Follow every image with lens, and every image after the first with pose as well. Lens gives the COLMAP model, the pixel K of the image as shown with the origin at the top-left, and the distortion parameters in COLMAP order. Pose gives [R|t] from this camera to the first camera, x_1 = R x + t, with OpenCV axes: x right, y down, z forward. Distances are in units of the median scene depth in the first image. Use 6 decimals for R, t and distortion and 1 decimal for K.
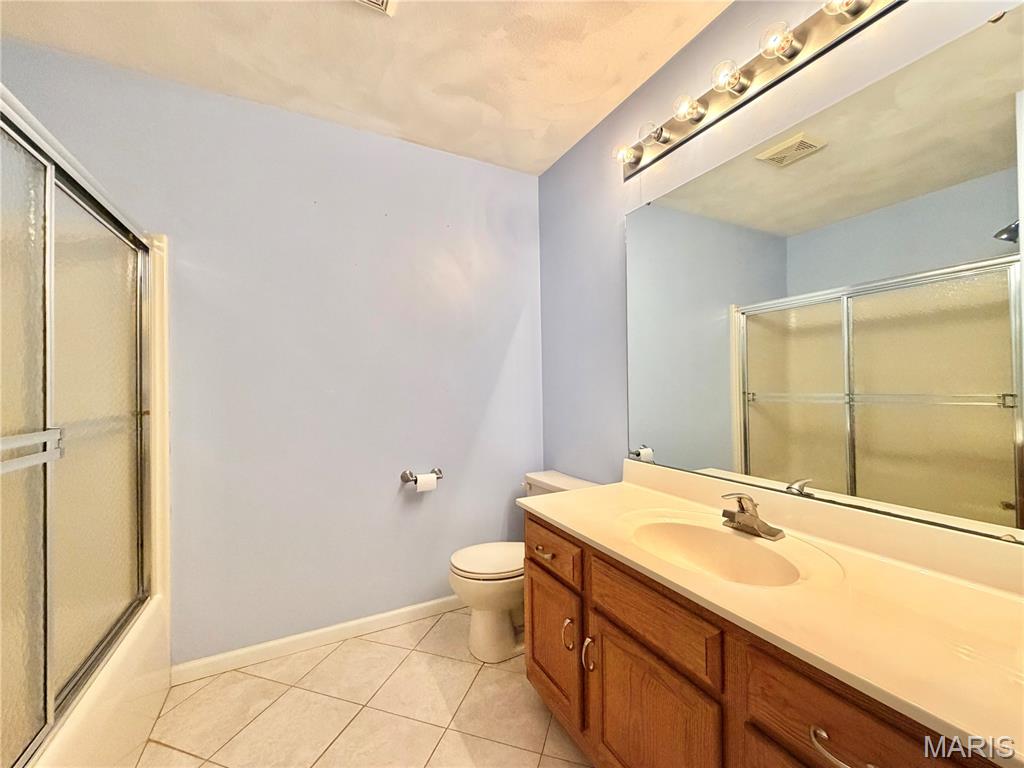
lens RADIAL K [[407.9, 0, 508.9], [0, 407.9, 383.9], [0, 0, 1]] dist [-0.000562, -0.000083]
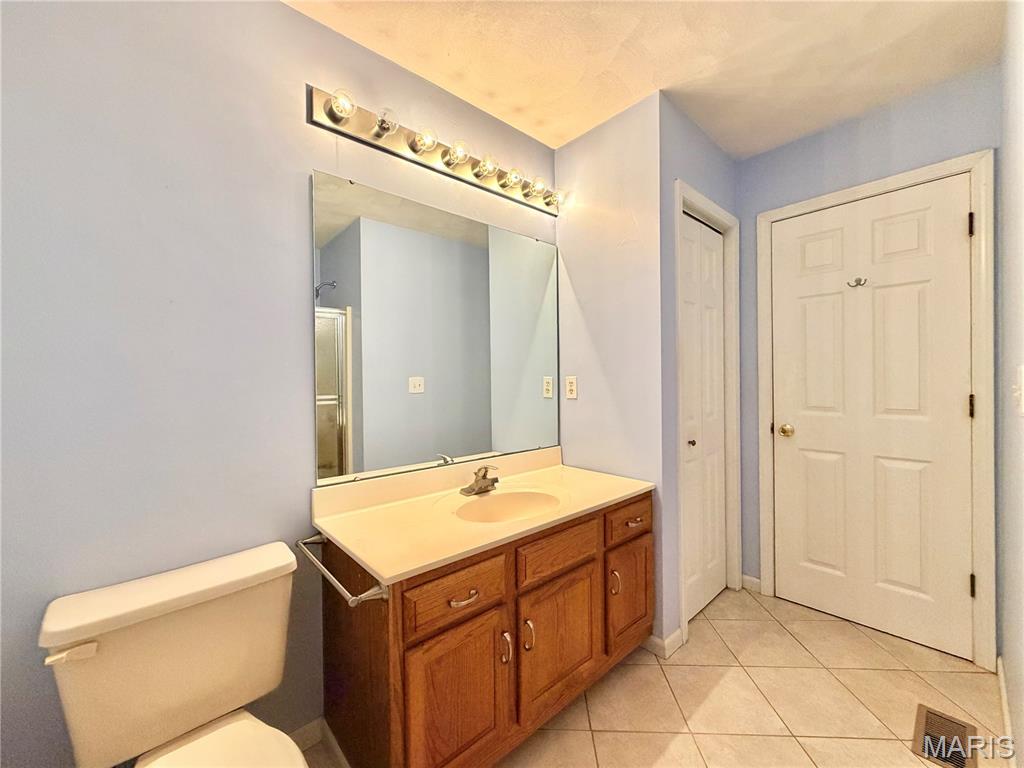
lens RADIAL K [[407.9, 0, 508.9], [0, 407.9, 383.9], [0, 0, 1]] dist [-0.000562, -0.000083]
pose [[-0.256574, 0.011495, 0.966456, -0.819668], [0.007917, 0.999921, -0.009791, 0.002179], [-0.966492, 0.005139, -0.256644, 1.287167]]
